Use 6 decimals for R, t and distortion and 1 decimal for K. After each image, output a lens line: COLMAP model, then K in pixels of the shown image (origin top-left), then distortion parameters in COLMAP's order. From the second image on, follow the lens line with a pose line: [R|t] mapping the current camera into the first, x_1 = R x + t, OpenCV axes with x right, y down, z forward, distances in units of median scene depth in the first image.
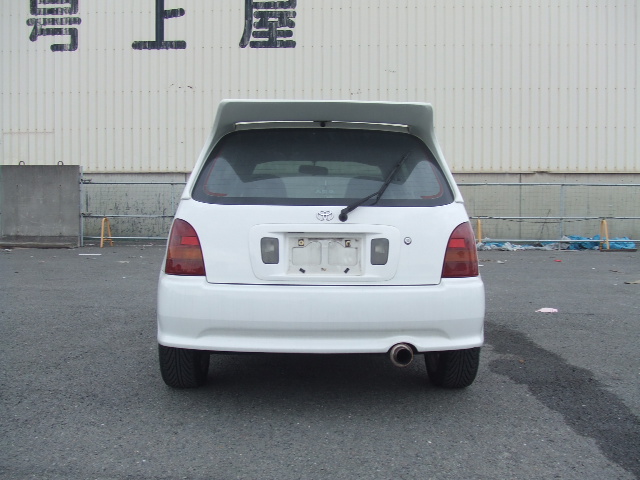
lens RADIAL K [[731.7, 0, 320.0], [0, 731.7, 240.0], [0, 0, 1]] dist [0.160390, 0.005152]
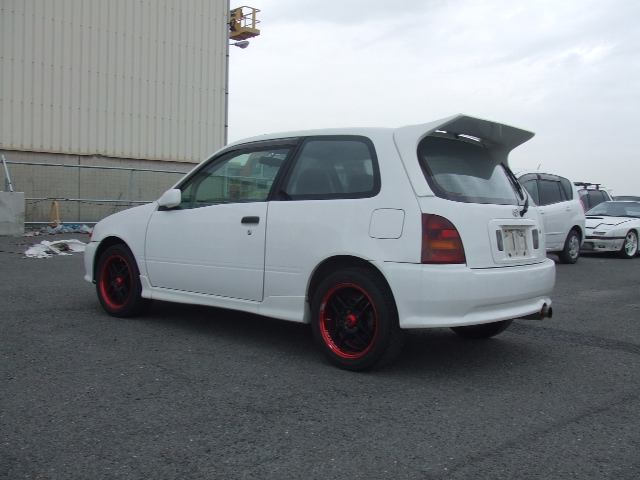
lens RADIAL K [[731.7, 0, 320.0], [0, 731.7, 240.0], [0, 0, 1]] dist [0.160390, 0.005152]
pose [[0.739300, -0.027320, 0.672821, -0.185366], [0.008840, 0.999484, 0.030872, -0.004529], [-0.673318, -0.016876, 0.739161, 0.044538]]
